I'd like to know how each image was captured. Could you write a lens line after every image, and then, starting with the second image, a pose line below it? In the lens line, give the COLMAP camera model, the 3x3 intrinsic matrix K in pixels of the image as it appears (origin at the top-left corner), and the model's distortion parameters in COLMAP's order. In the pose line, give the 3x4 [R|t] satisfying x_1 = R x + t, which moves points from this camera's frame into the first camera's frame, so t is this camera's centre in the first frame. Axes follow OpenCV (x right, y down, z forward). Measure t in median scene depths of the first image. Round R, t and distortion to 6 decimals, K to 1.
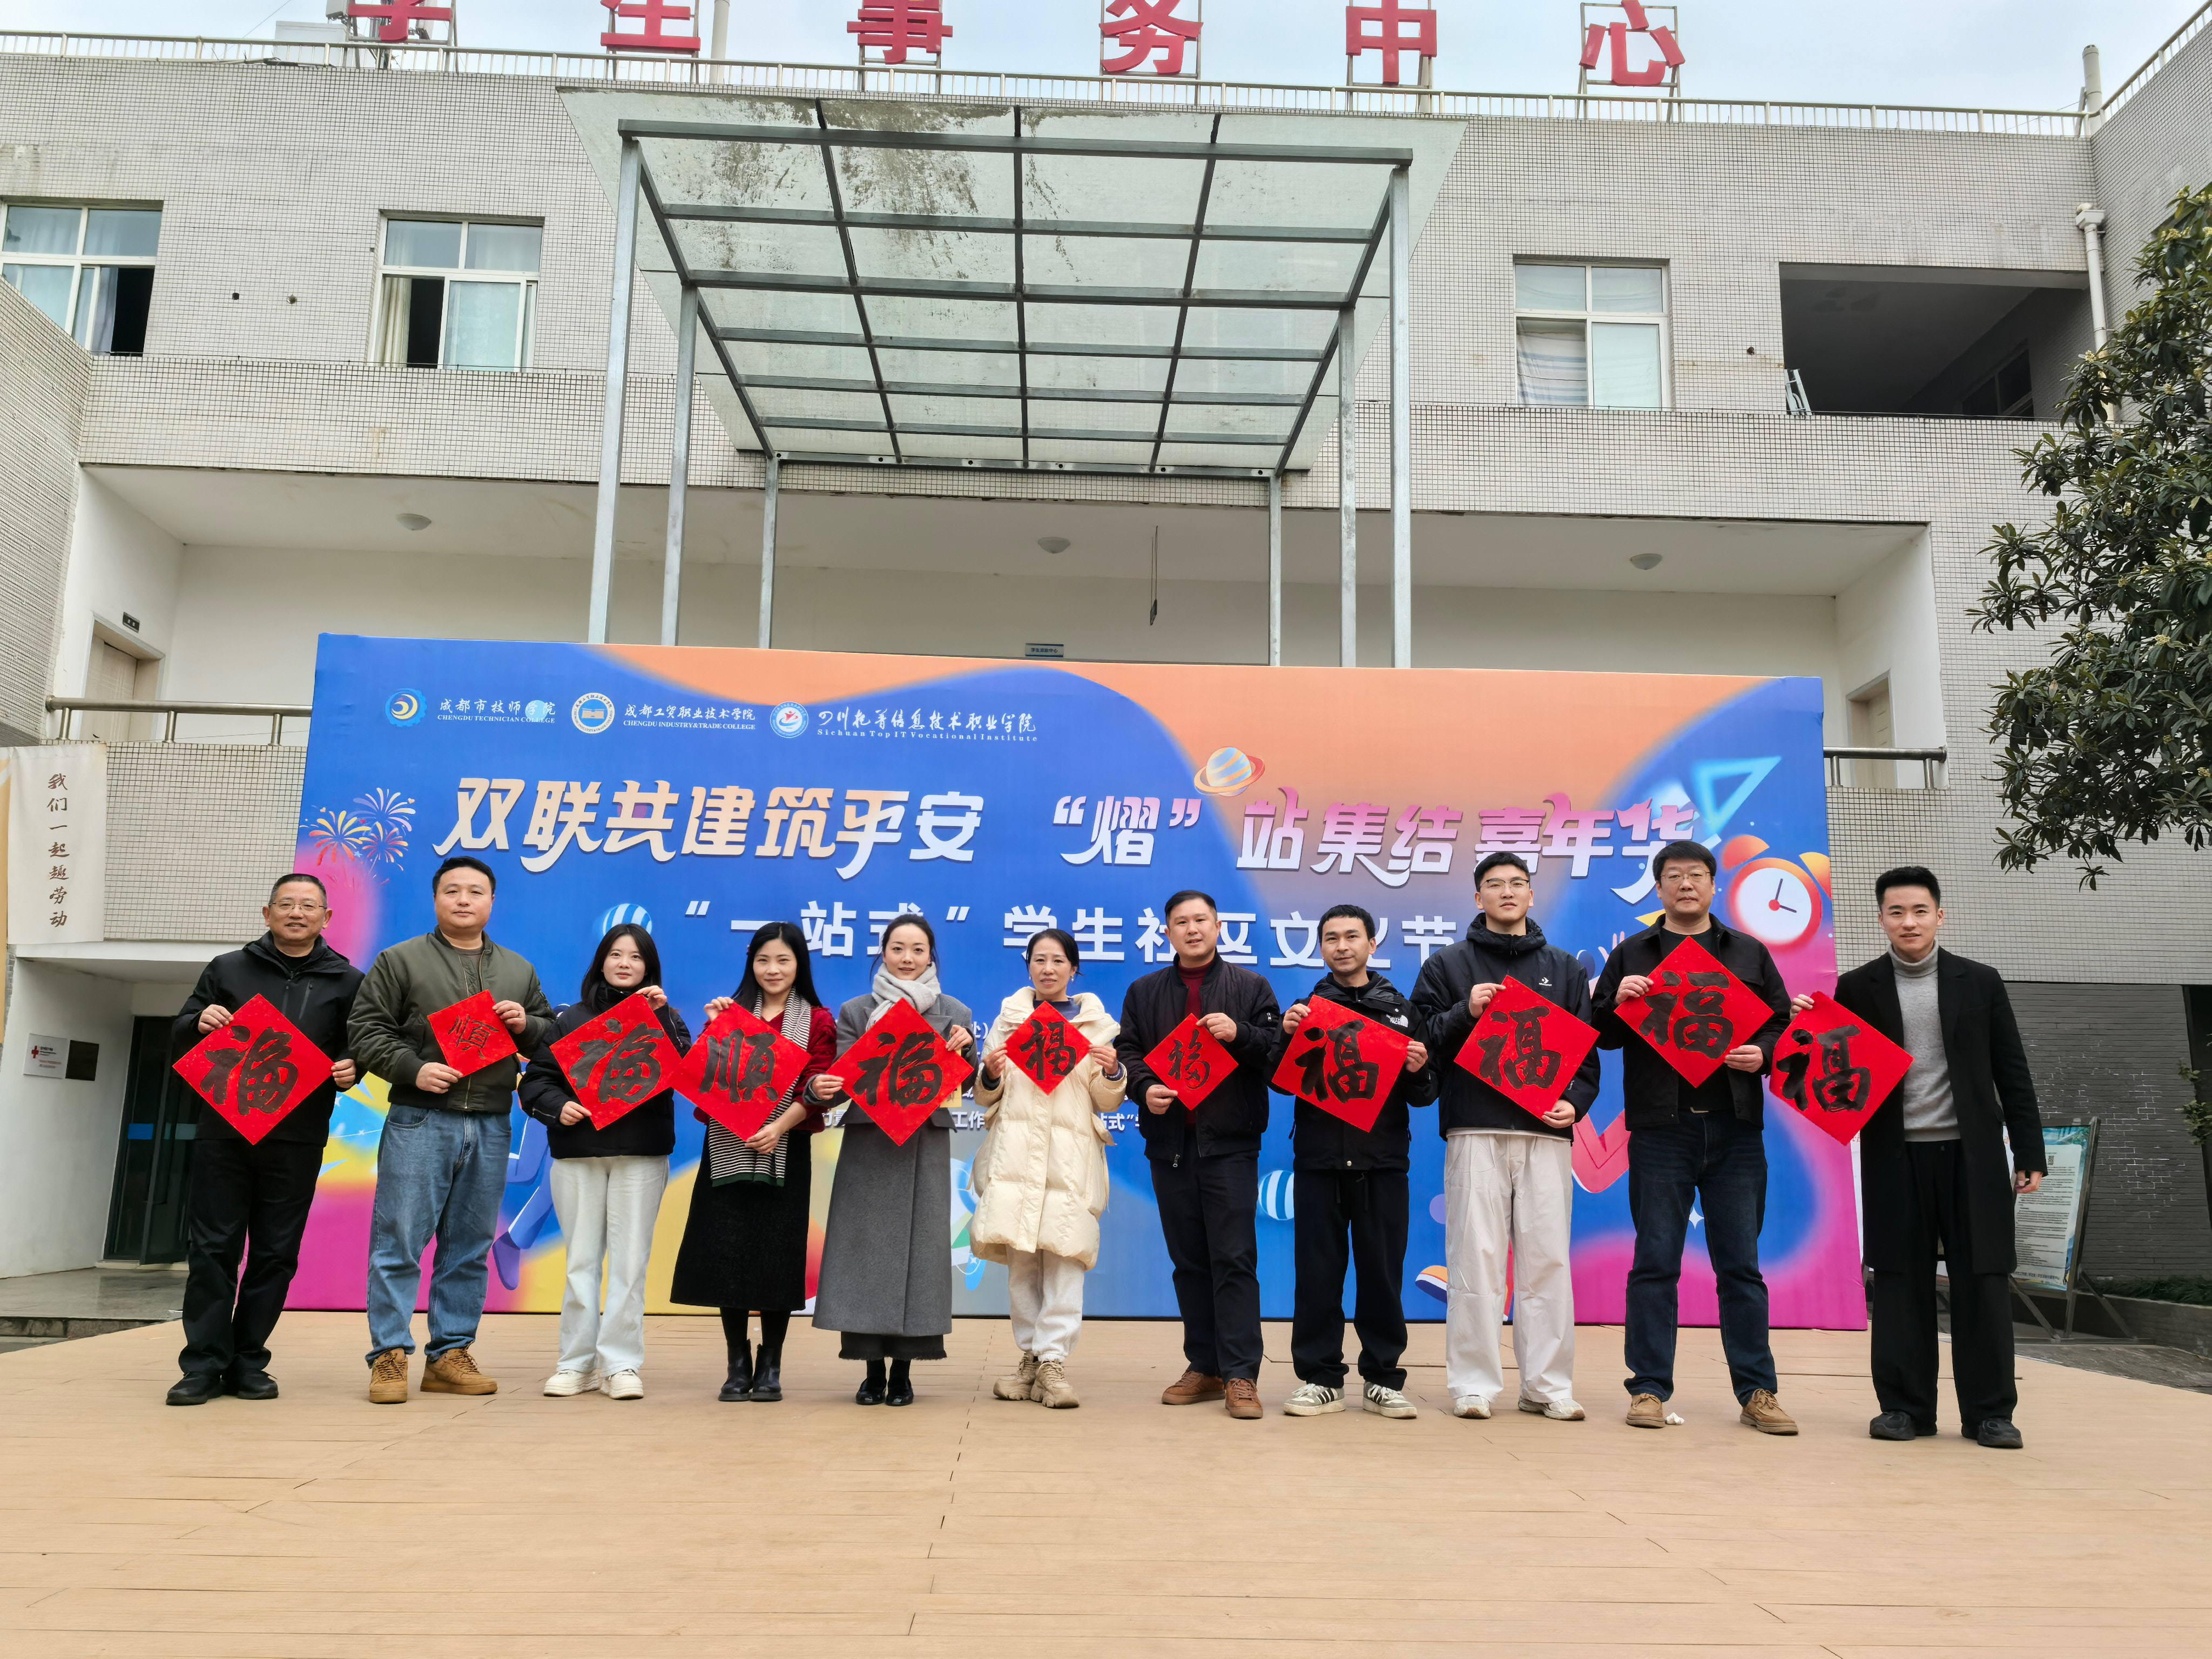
lens RADIAL K [[1819.4, 0, 1106.0], [0, 1819.4, 829.5], [0, 0, 1]] dist [0.004241, -0.066518]
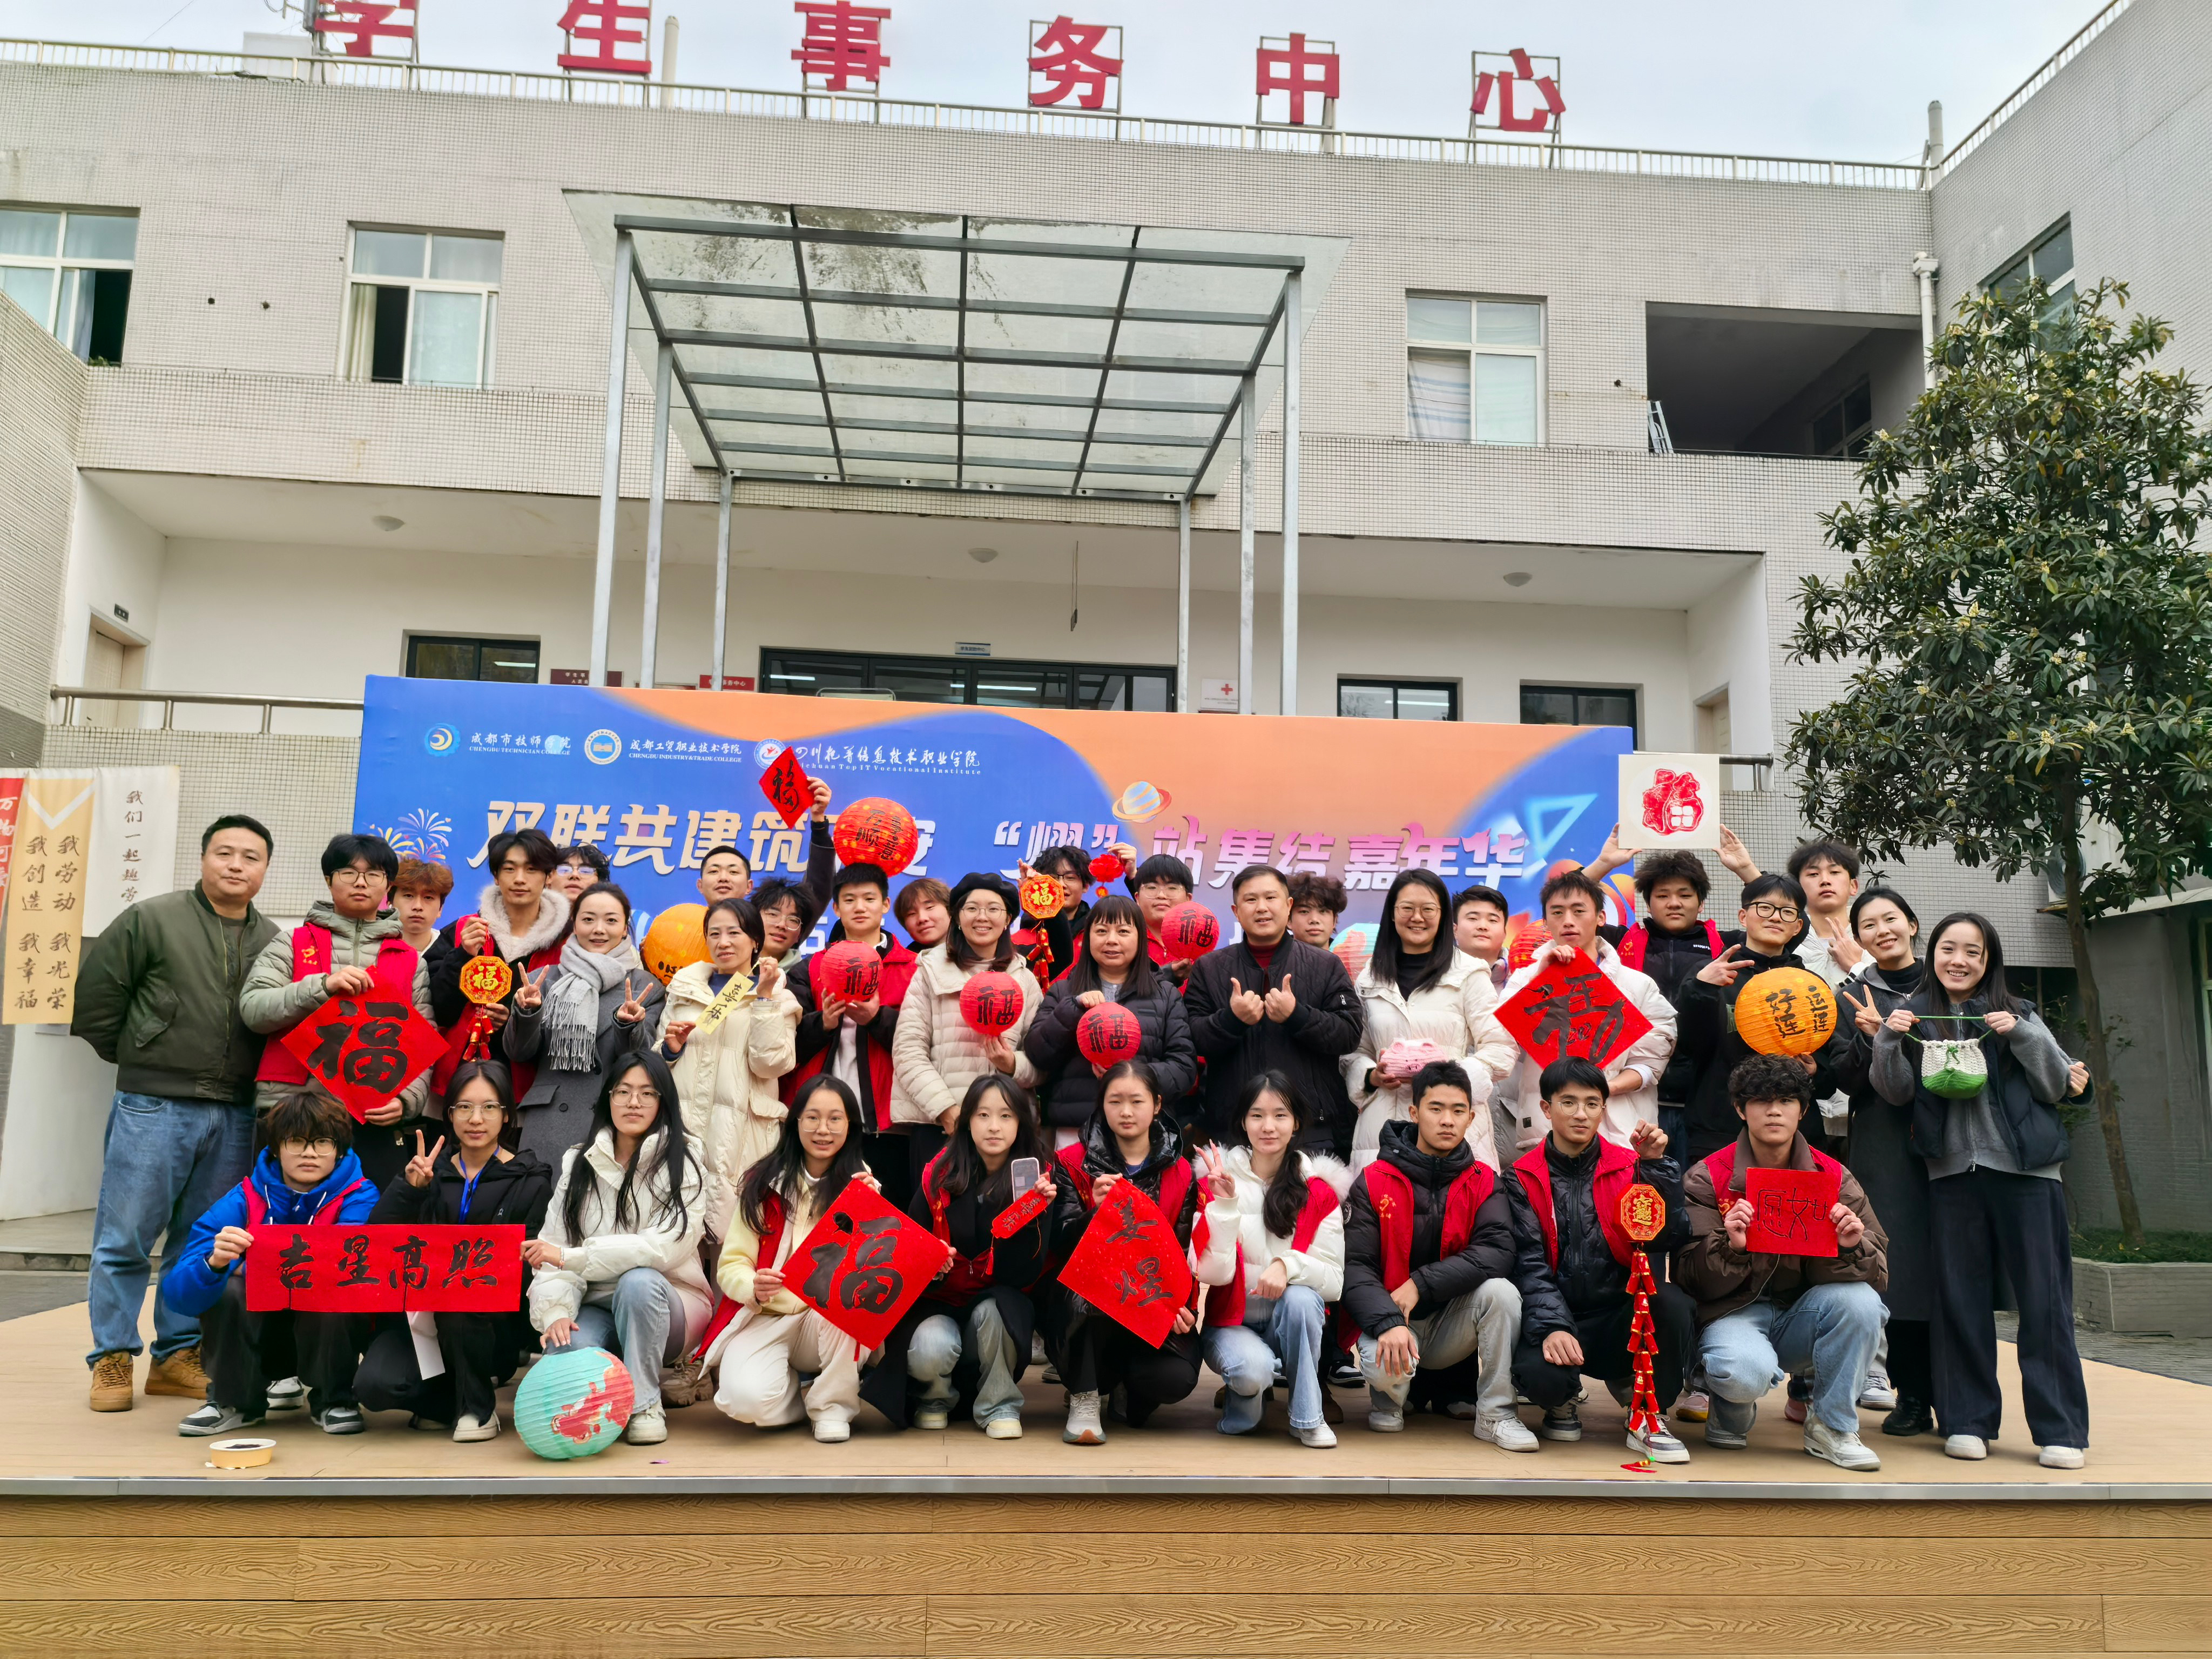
lens RADIAL K [[1896.3, 0, 1106.0], [0, 1896.3, 829.5], [0, 0, 1]] dist [-0.041347, -0.013150]
pose [[0.998630, 0.009159, 0.051525, -0.012357], [-0.011230, 0.999134, 0.040057, -0.039844], [-0.051114, -0.040581, 0.997868, -0.151174]]
